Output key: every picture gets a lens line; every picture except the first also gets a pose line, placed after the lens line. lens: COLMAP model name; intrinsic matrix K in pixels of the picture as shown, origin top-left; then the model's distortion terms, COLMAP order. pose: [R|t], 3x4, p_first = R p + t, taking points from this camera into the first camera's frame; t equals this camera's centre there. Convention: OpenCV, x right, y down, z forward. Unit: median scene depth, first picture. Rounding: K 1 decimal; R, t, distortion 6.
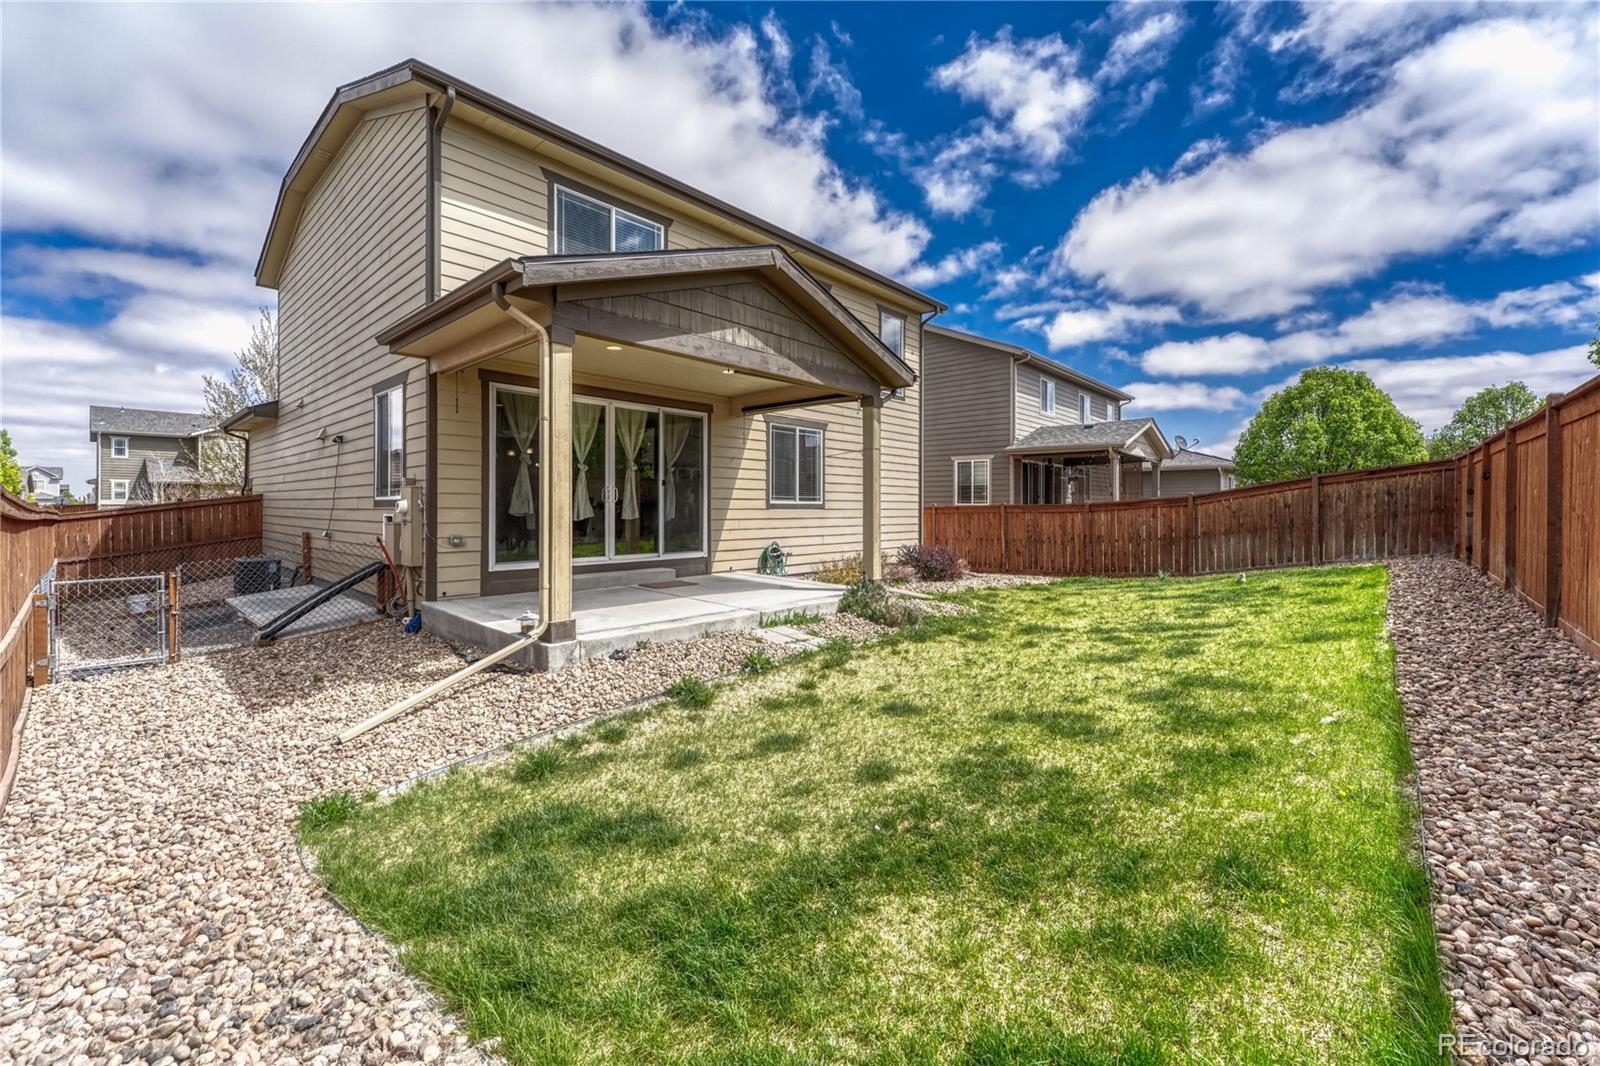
lens RADIAL K [[638.3, 0, 785.8], [0, 638.3, 506.3], [0, 0, 1]] dist [0.000913, 0.002083]
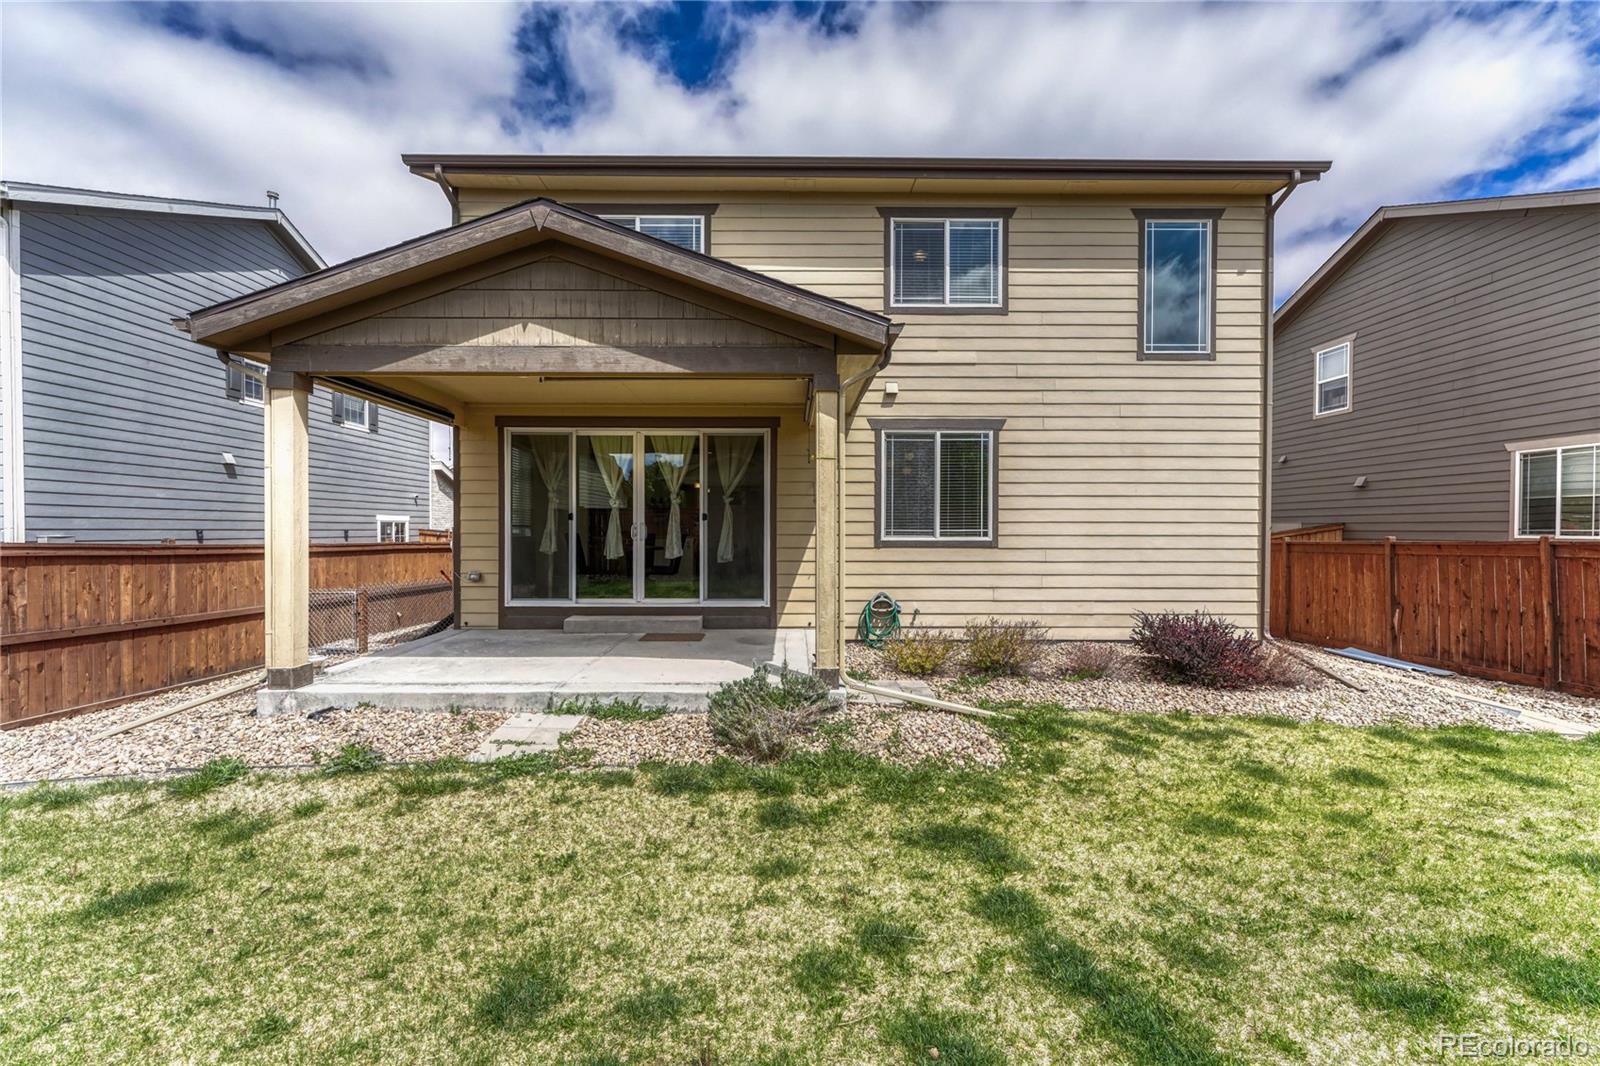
lens RADIAL K [[638.3, 0, 800.5], [0, 638.3, 539.4], [0, 0, 1]] dist [0.000913, 0.002083]
pose [[0.693662, 0.007935, -0.720257, 0.476622], [0.001632, 0.999919, 0.012587, -0.016302], [0.720299, -0.009906, 0.693593, 0.461089]]
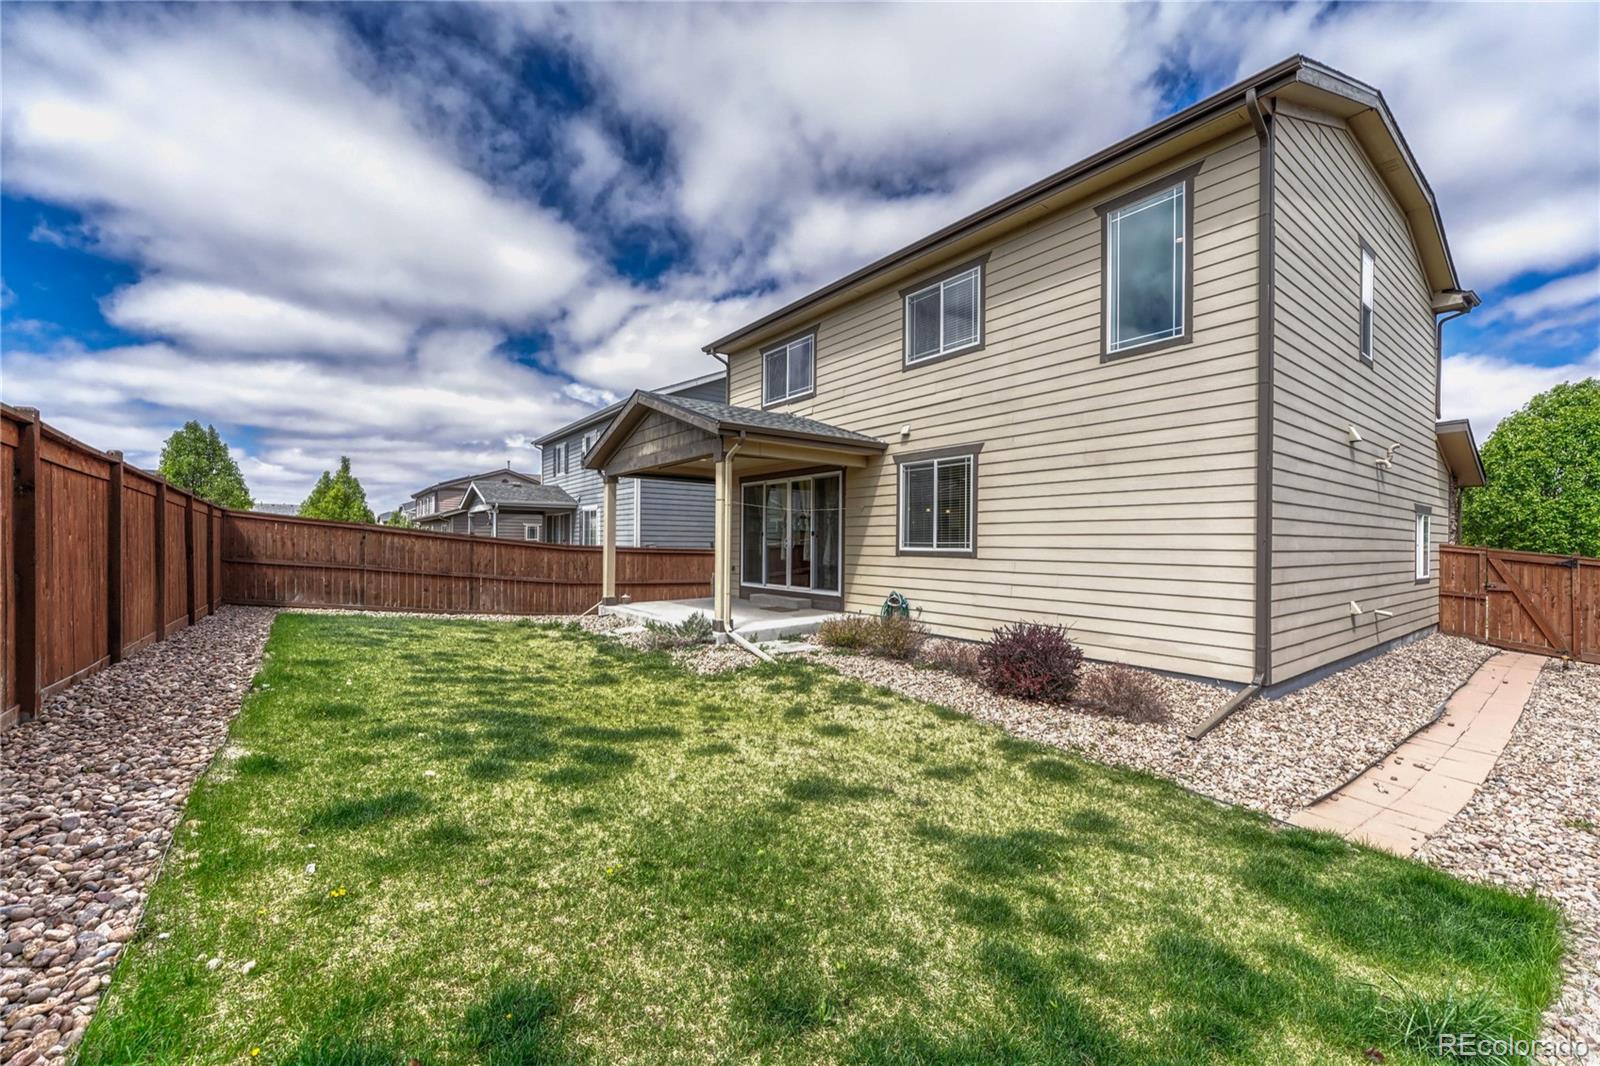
lens RADIAL K [[638.3, 0, 802.6], [0, 638.3, 539.5], [0, 0, 1]] dist [0.000913, 0.002083]
pose [[-0.157367, -0.007340, -0.987513, 0.994148], [-0.002805, 0.999972, -0.006986, -0.014595], [0.987536, 0.001671, -0.157384, 1.092844]]
